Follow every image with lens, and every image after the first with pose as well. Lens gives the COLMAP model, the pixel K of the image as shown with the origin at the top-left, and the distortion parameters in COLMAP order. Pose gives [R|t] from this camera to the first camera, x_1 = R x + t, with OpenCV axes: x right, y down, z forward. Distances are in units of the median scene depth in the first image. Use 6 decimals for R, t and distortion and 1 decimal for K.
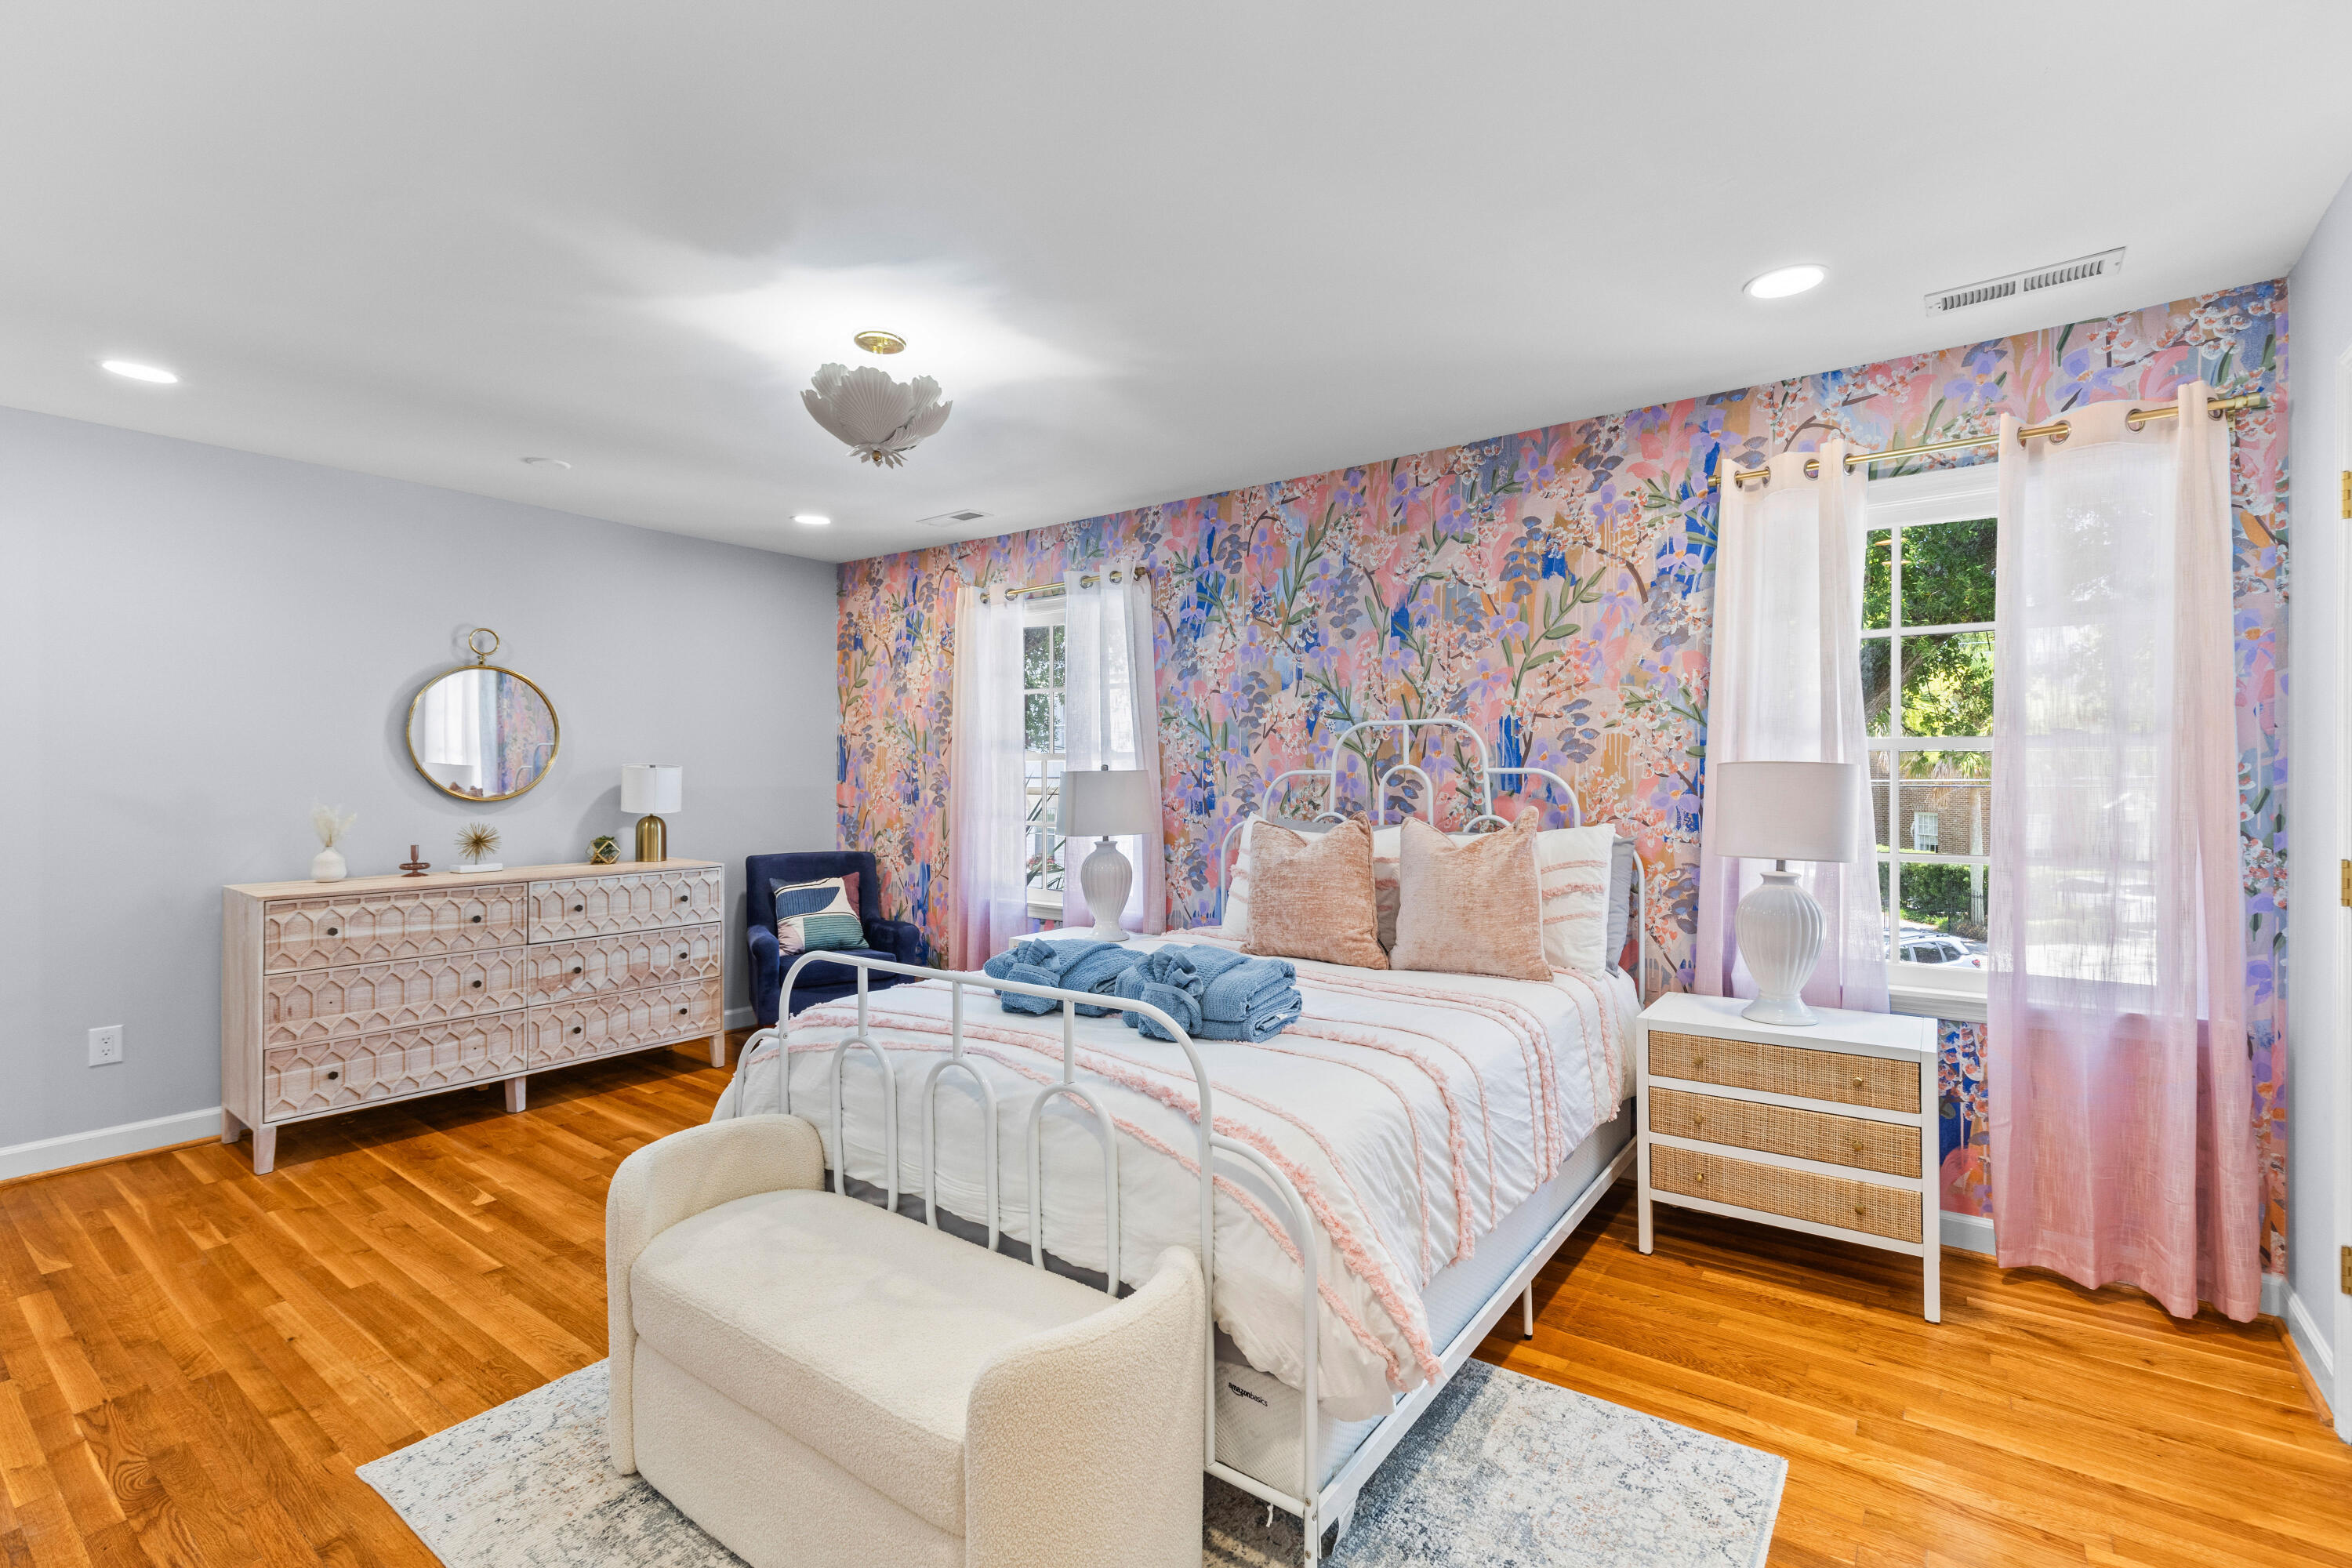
lens RADIAL K [[1071.5, 0, 1172.2], [0, 1071.5, 781.2], [0, 0, 1]] dist [0.007530, -0.001579]
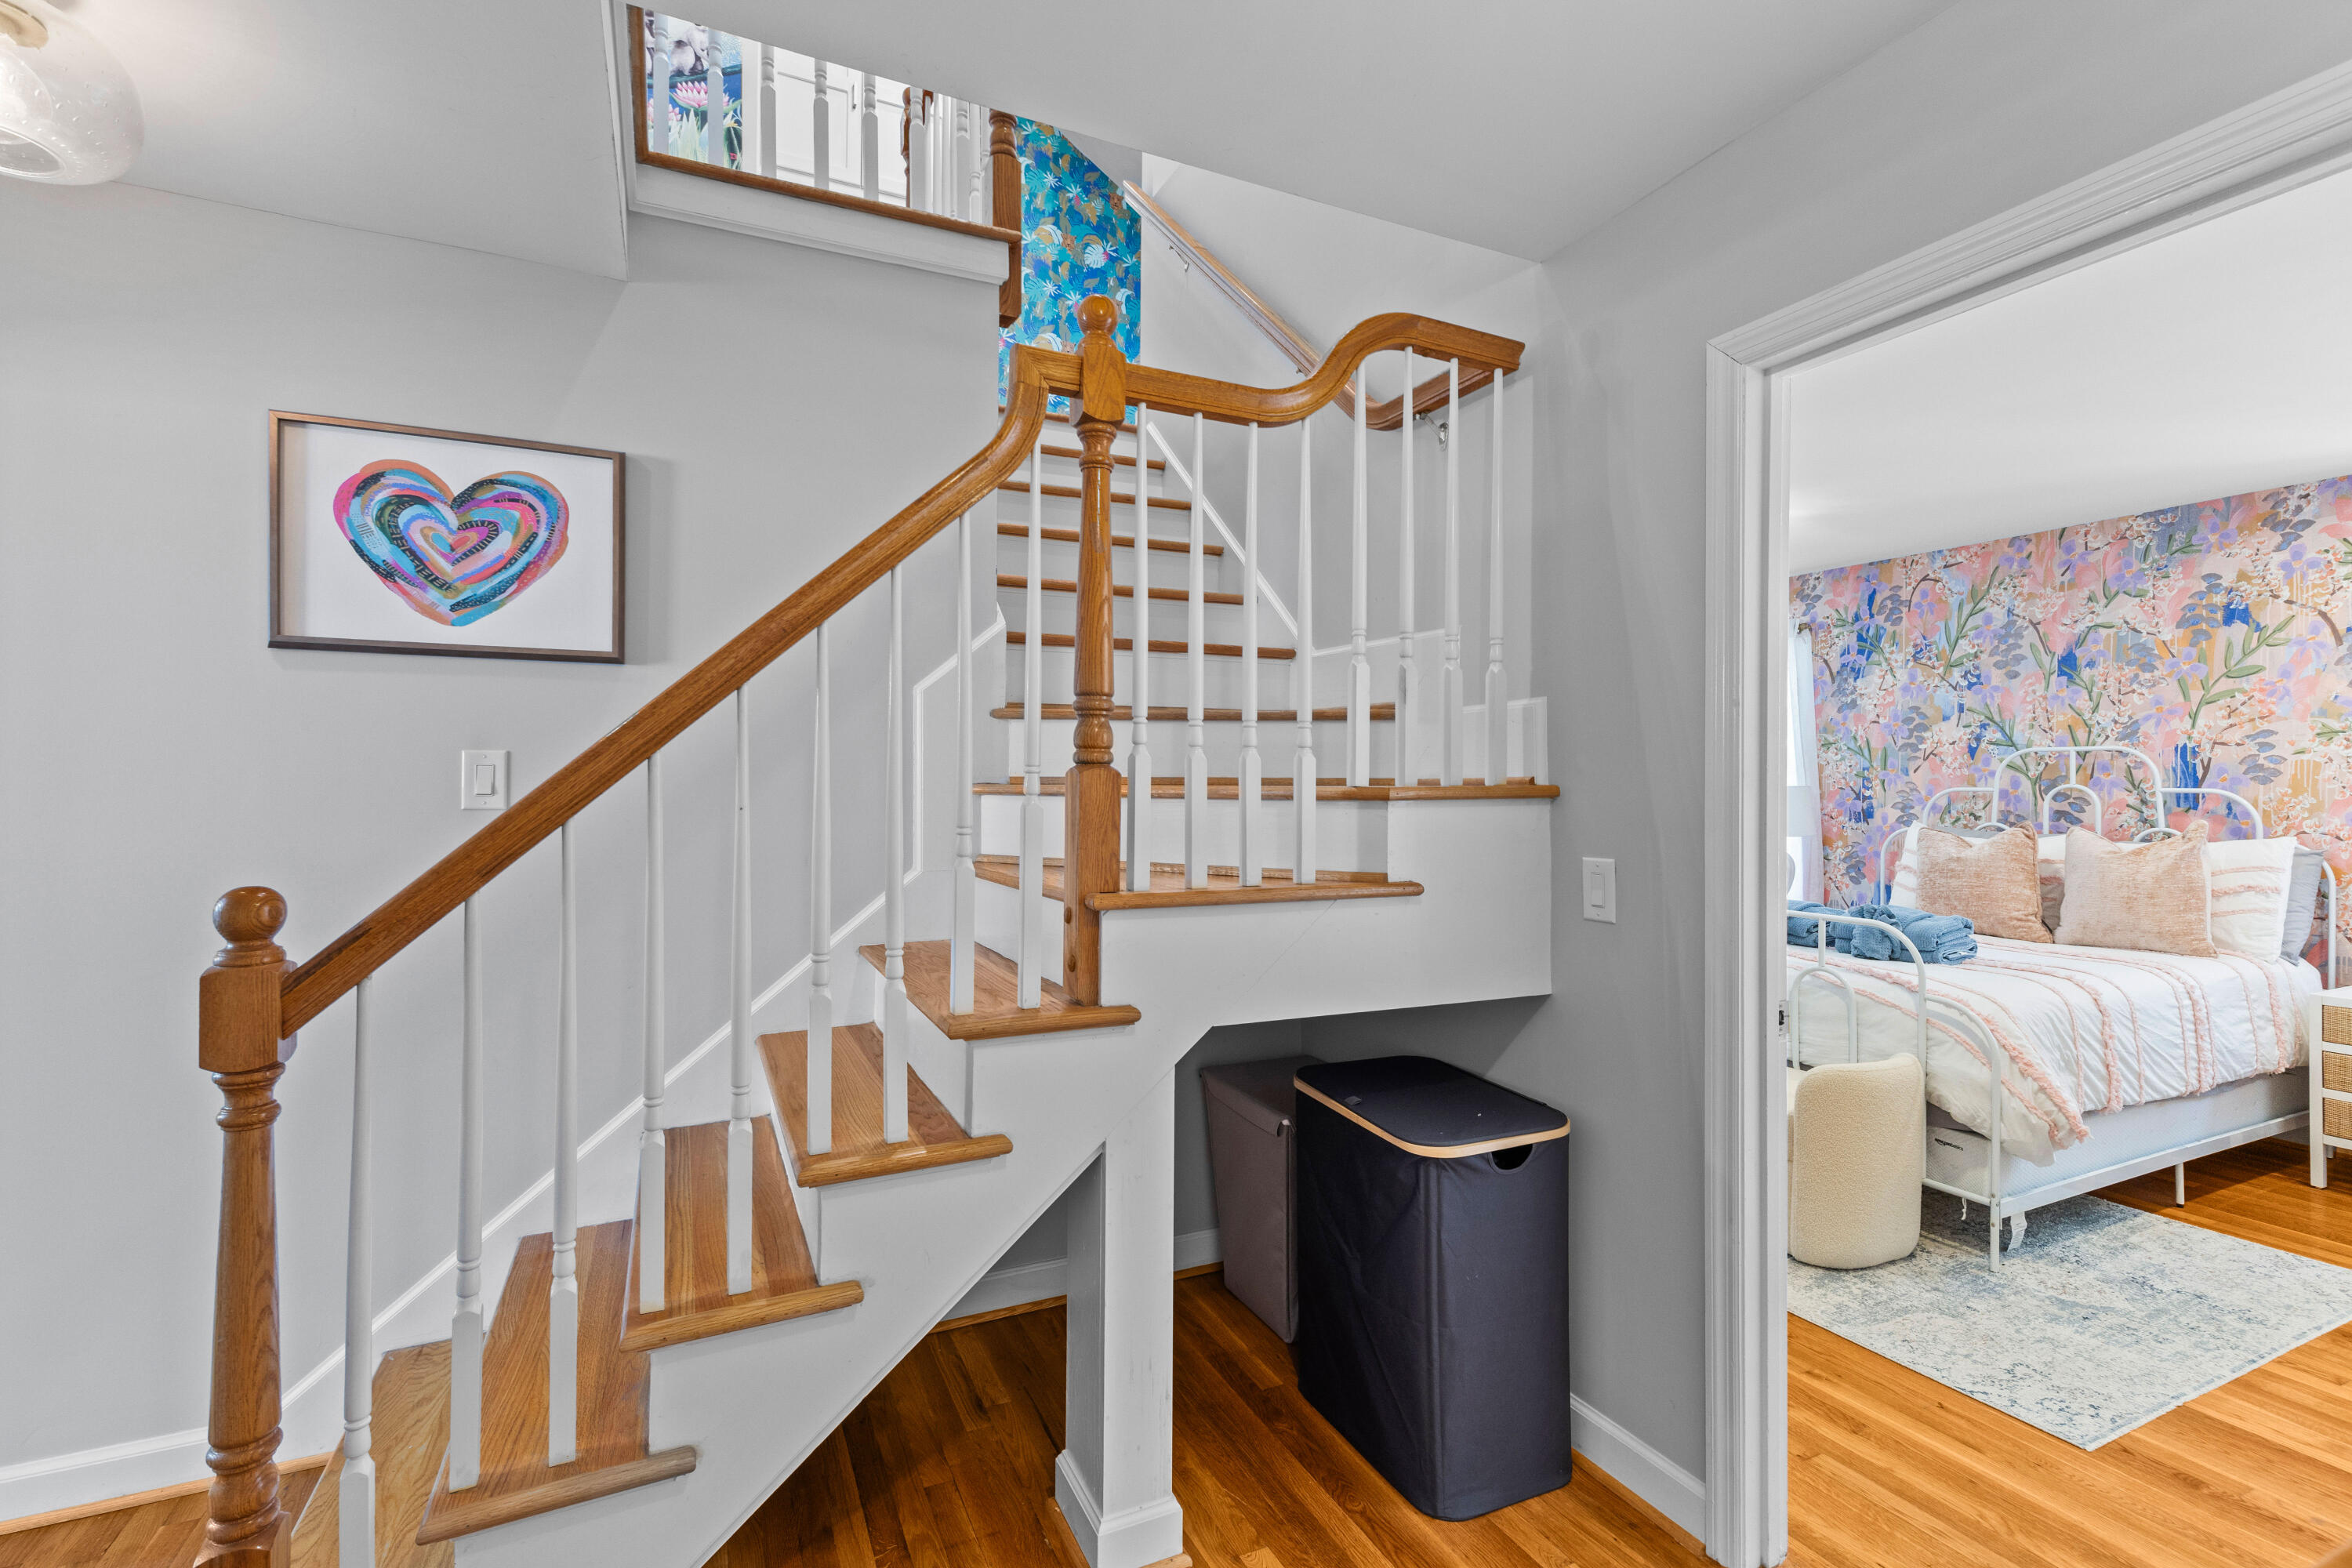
lens RADIAL K [[1071.5, 0, 1178.2], [0, 1071.5, 781.2], [0, 0, 1]] dist [0.007530, -0.001579]
pose [[0.884937, 0.008894, -0.465626, -0.111792], [-0.012489, 0.999911, -0.004637, -0.000852], [0.465544, 0.009919, 0.884969, -0.557275]]
